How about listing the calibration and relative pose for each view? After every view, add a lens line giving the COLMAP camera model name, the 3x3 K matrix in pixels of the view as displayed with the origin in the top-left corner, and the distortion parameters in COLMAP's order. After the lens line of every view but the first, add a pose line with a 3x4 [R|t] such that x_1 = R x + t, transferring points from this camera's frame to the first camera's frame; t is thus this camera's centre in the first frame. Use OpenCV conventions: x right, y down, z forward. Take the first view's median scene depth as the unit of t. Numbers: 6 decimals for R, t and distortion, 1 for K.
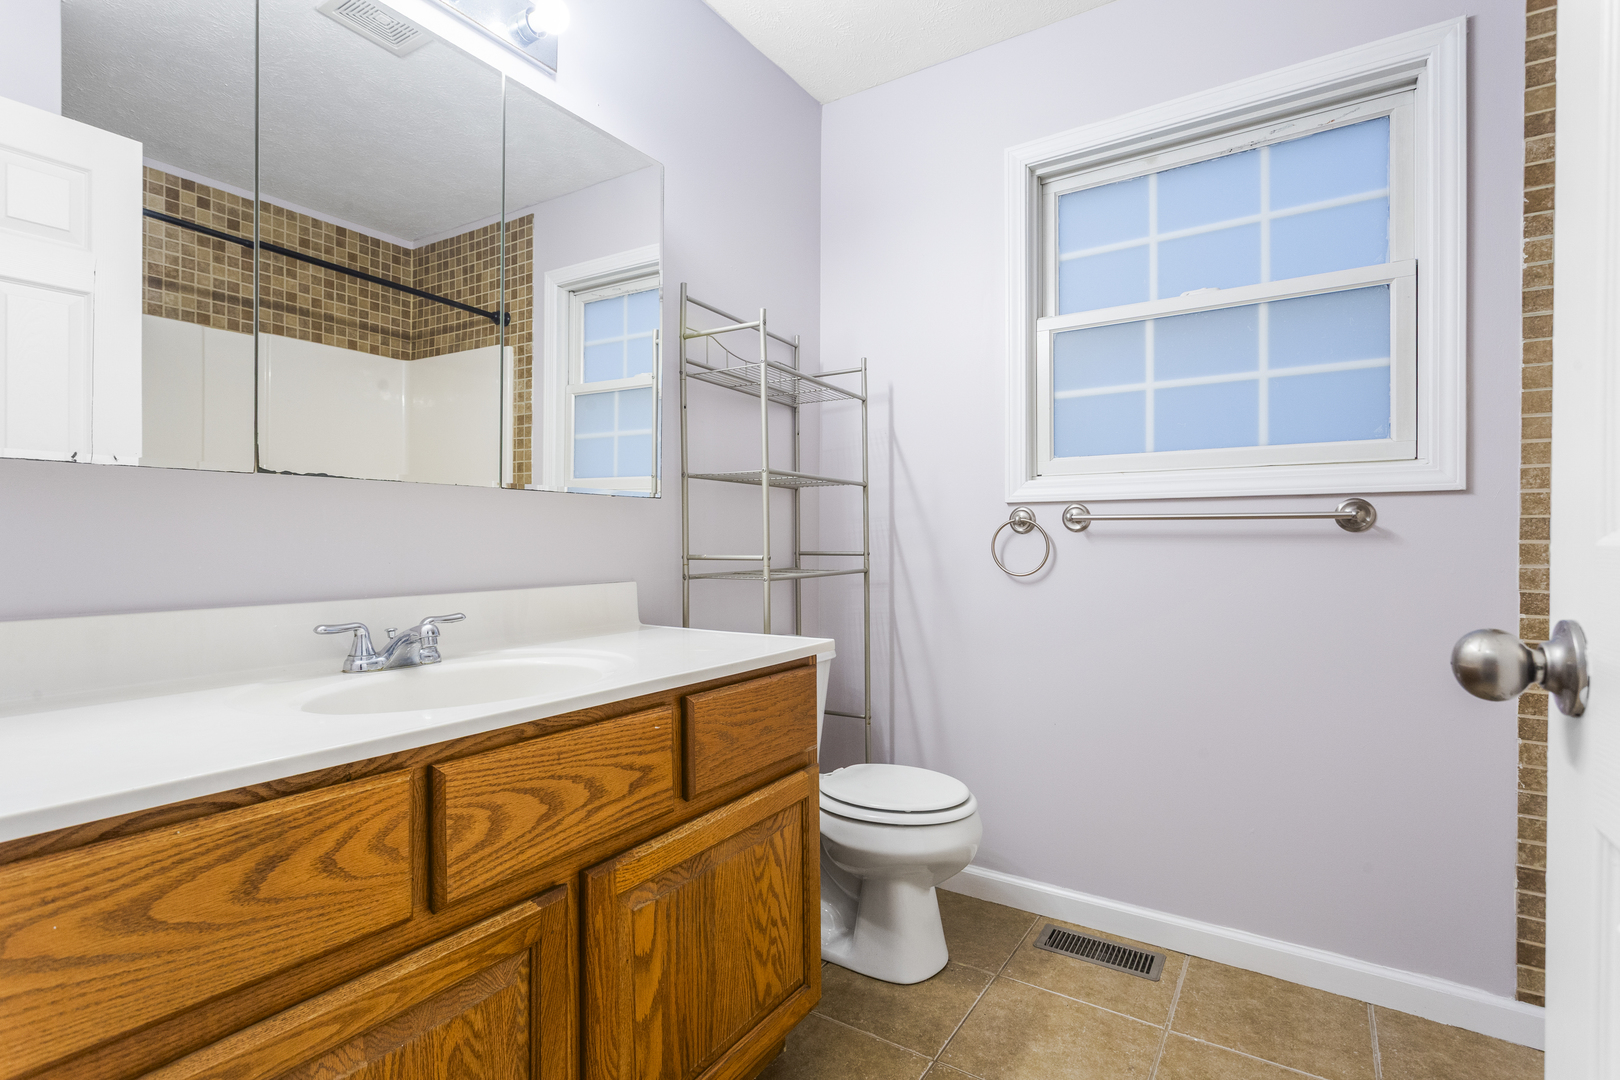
lens RADIAL K [[778.9, 0, 809.6], [0, 778.9, 538.8], [0, 0, 1]] dist [0.004573, 0.001700]
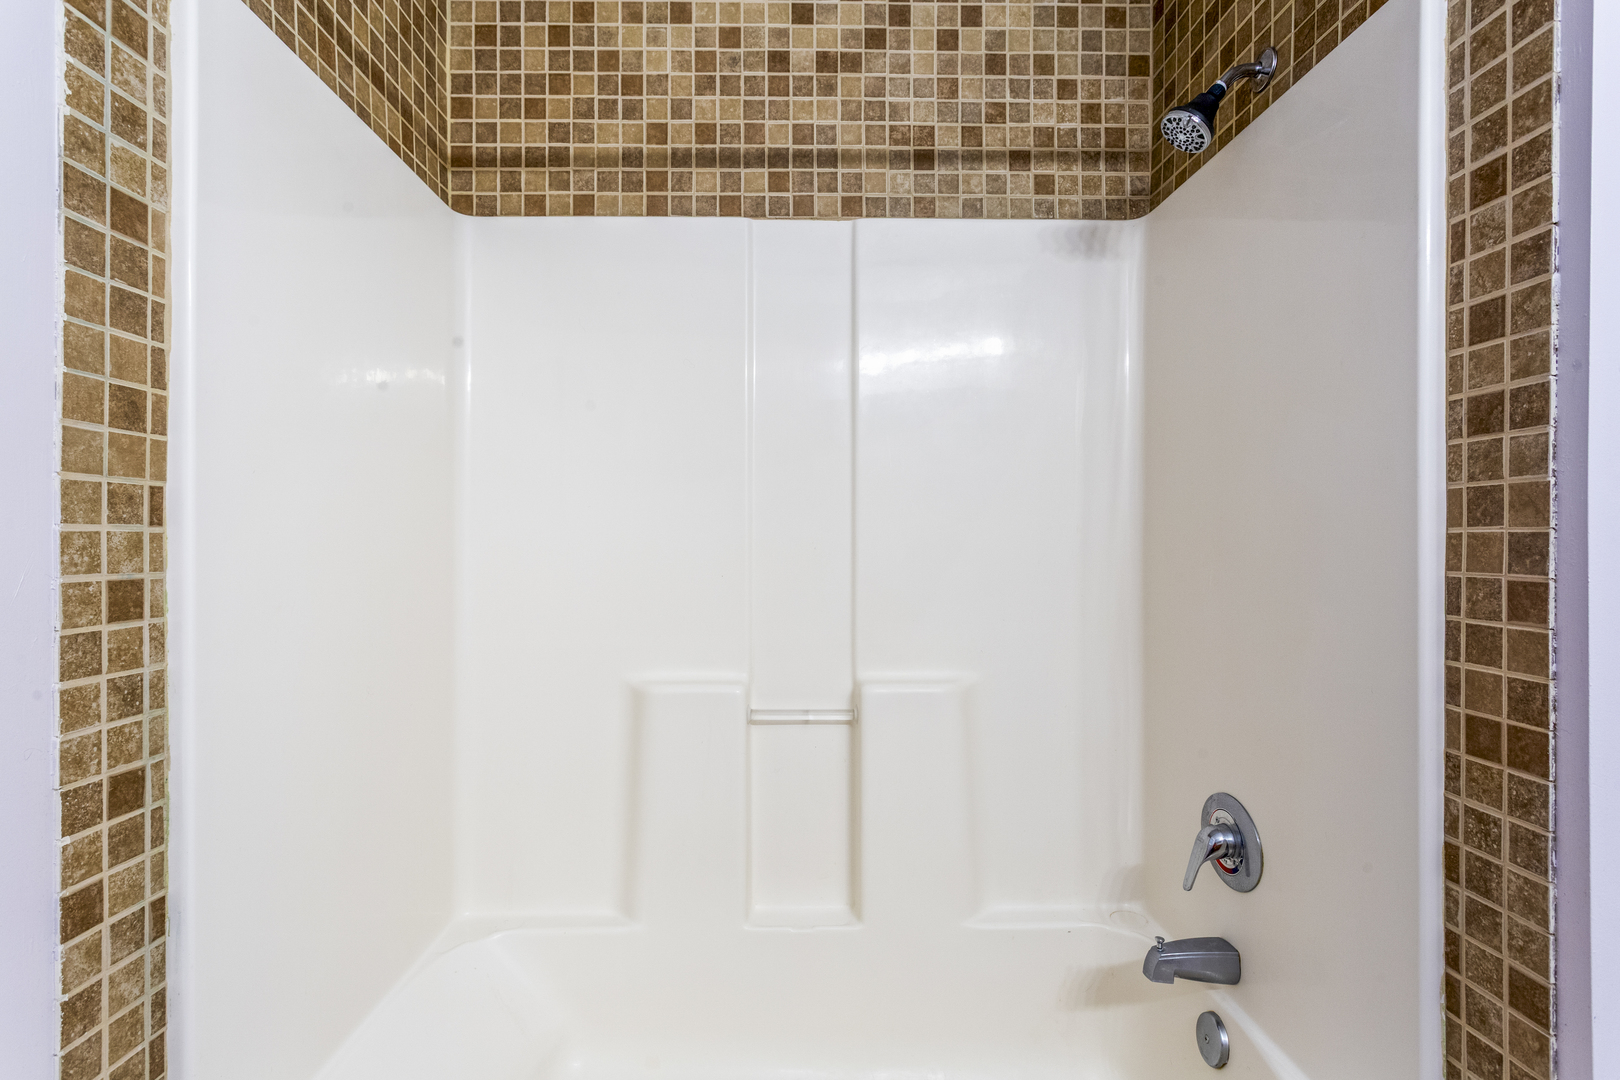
lens RADIAL K [[778.9, 0, 810.6], [0, 778.9, 539.2], [0, 0, 1]] dist [0.004573, 0.001700]
pose [[-0.550642, -0.000351, 0.834741, 0.260714], [-0.001042, 0.999999, -0.000266, -0.085995], [-0.834741, -0.001016, -0.550642, 0.884796]]
